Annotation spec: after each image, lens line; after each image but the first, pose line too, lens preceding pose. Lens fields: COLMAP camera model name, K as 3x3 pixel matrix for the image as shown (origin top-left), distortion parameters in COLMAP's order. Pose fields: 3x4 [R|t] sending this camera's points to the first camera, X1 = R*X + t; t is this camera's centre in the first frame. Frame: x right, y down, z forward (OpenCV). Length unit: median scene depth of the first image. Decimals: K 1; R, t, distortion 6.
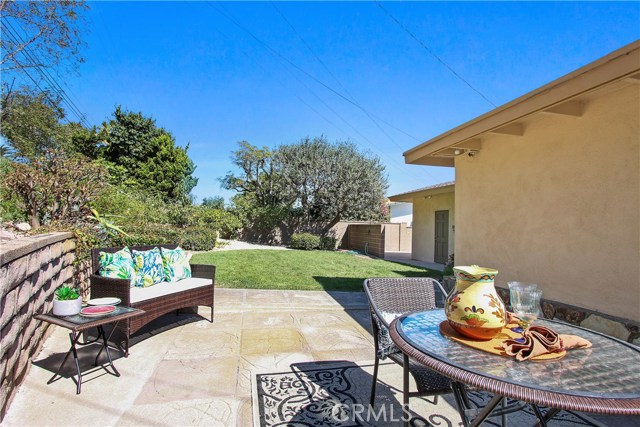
lens RADIAL K [[298.8, 0, 322.0], [0, 298.8, 212.7], [0, 0, 1]] dist [-0.018842, 0.002649]
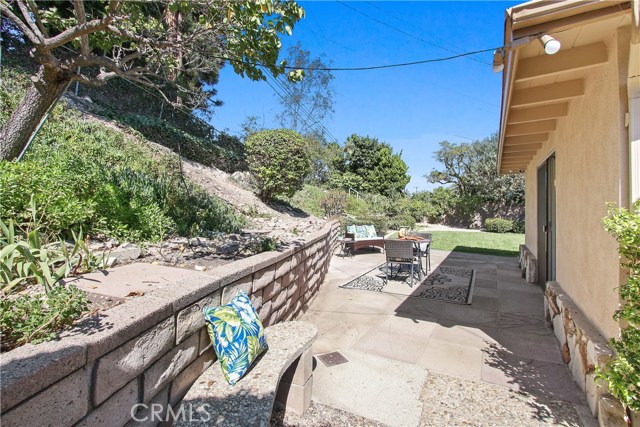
lens RADIAL K [[298.8, 0, 319.8], [0, 298.8, 212.8], [0, 0, 1]] dist [-0.018842, 0.002649]
pose [[0.732372, -0.026289, -0.680397, 0.191722], [0.058697, 0.997972, 0.024621, -0.015929], [0.678370, -0.057969, 0.732430, -0.241386]]
